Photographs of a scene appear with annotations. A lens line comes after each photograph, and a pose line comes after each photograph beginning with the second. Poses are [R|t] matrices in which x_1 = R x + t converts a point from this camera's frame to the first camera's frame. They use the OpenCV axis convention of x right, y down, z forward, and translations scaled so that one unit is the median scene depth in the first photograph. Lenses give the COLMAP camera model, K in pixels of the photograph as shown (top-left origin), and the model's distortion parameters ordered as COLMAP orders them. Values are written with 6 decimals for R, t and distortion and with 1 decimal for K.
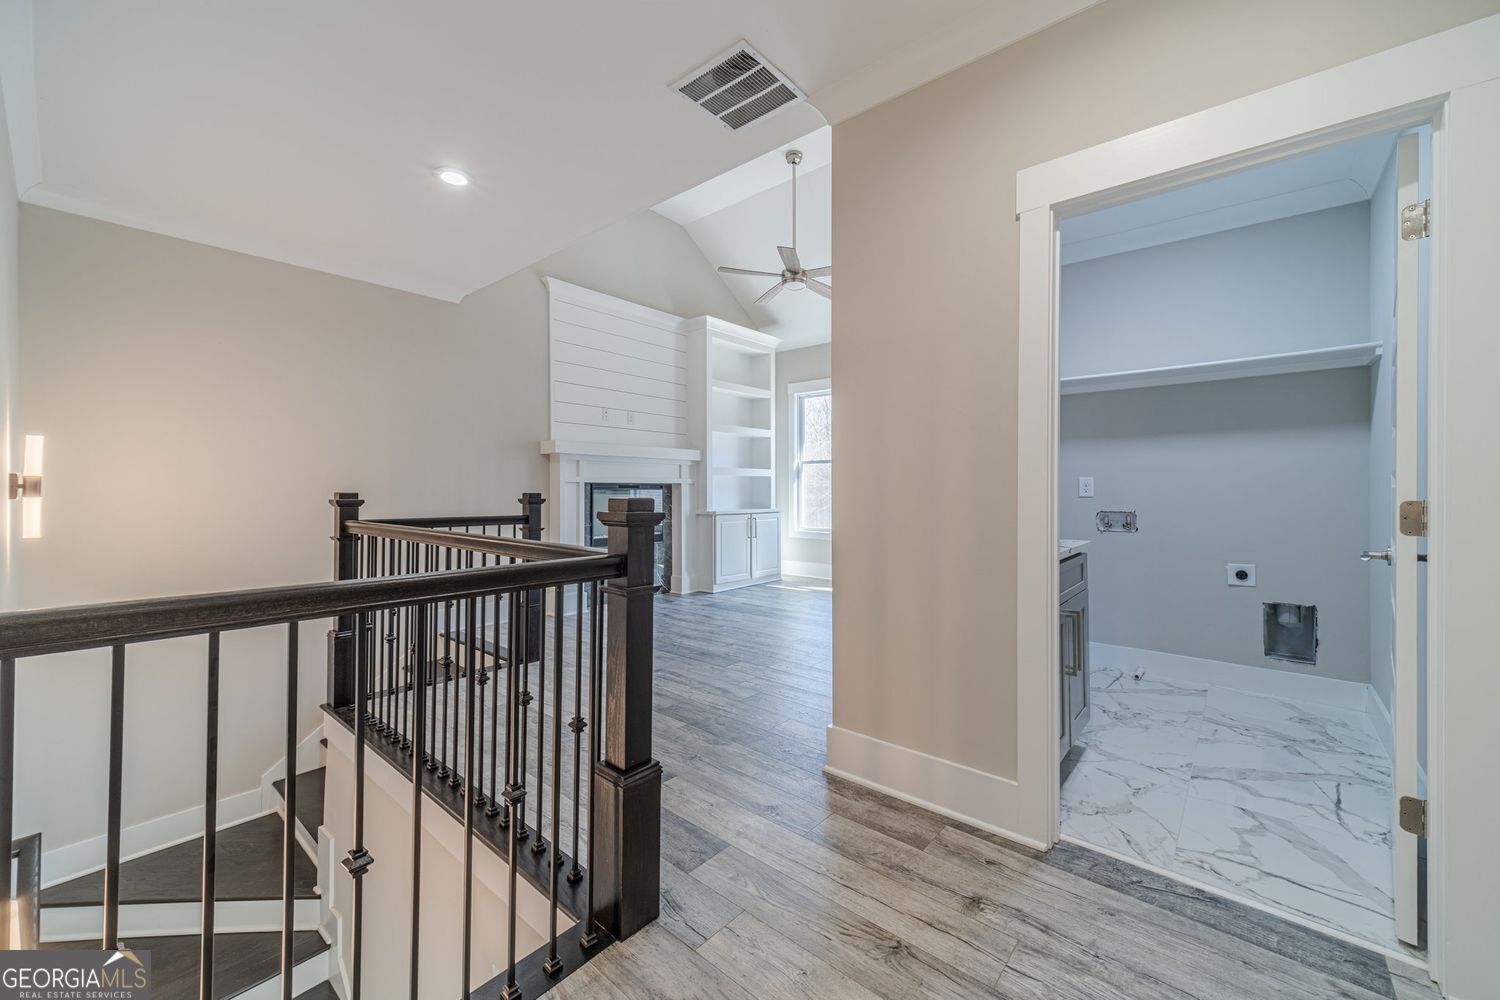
lens RADIAL K [[593.1, 0, 743.4], [0, 593.1, 491.3], [0, 0, 1]] dist [0.009960, -0.001245]
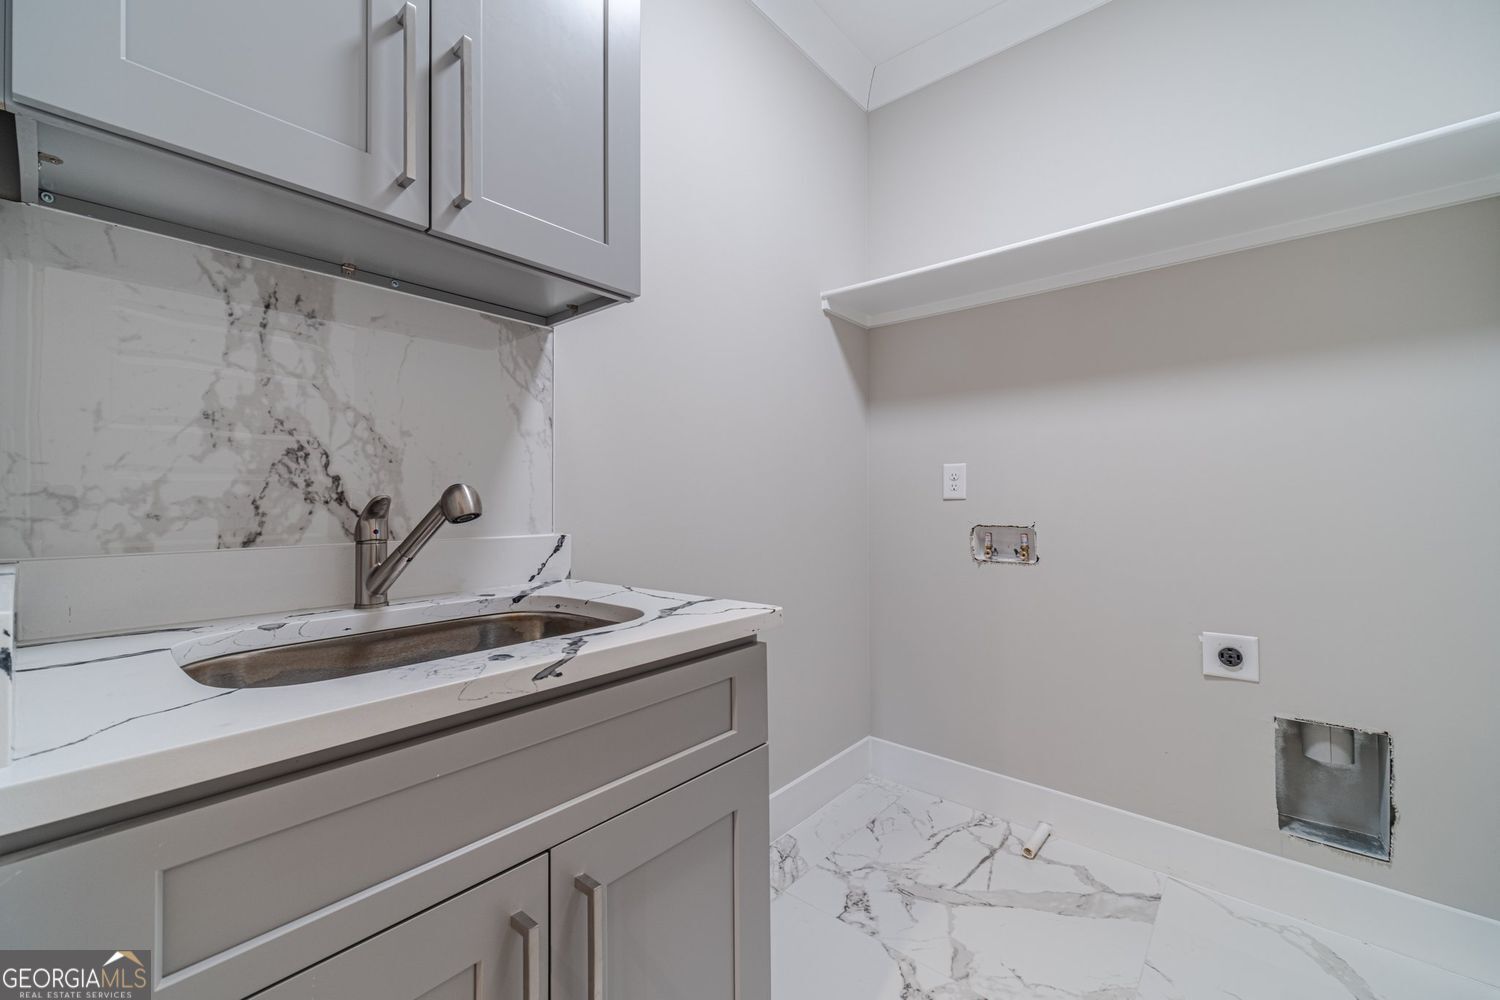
lens RADIAL K [[593.1, 0, 762.2], [0, 593.1, 499.4], [0, 0, 1]] dist [0.009960, -0.001245]
pose [[0.999992, 0.003888, -0.000836, 0.453204], [-0.003898, 0.999918, -0.012186, 0.019545], [0.000788, 0.012189, 0.999925, 0.511979]]
